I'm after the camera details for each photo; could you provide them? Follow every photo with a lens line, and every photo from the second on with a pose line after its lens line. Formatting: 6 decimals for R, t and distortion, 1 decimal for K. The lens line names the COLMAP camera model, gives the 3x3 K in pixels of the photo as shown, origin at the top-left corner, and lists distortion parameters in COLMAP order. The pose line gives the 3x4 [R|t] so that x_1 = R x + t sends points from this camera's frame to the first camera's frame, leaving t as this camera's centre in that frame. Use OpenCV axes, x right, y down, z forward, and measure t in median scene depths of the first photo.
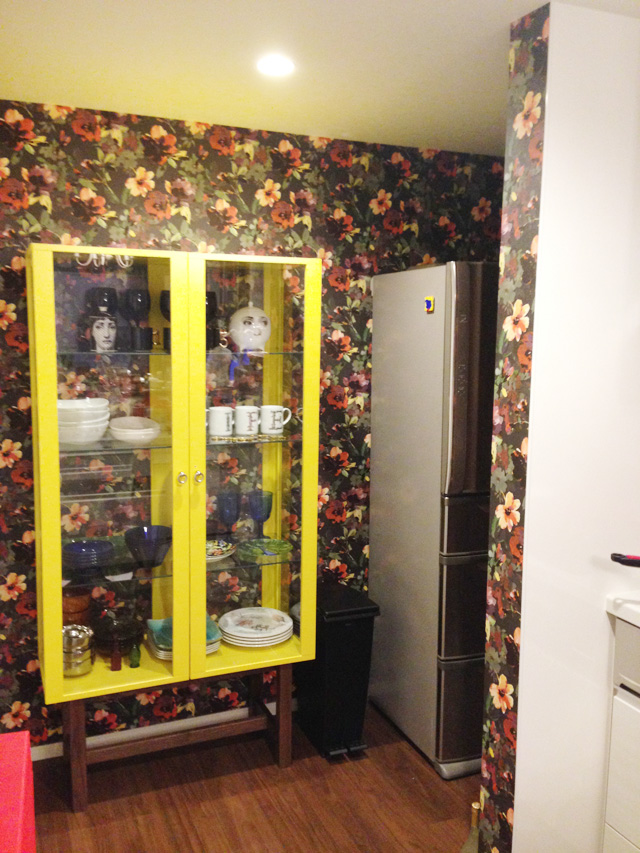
lens RADIAL K [[779.4, 0, 320.9], [0, 779.4, 431.9], [0, 0, 1]] dist [0.017256, 0.000000]
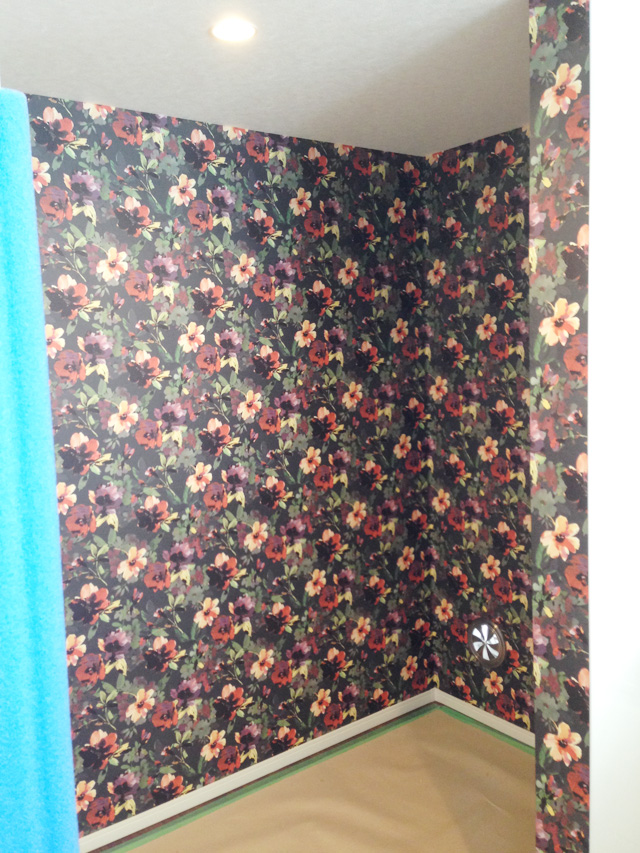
lens RADIAL K [[779.4, 0, 324.4], [0, 779.4, 431.8], [0, 0, 1]] dist [0.017256, 0.000000]
pose [[0.965996, -0.075480, 0.247296, -0.216634], [0.080055, 0.996754, -0.008481, -0.030074], [-0.245853, 0.027990, 0.968903, 0.195272]]
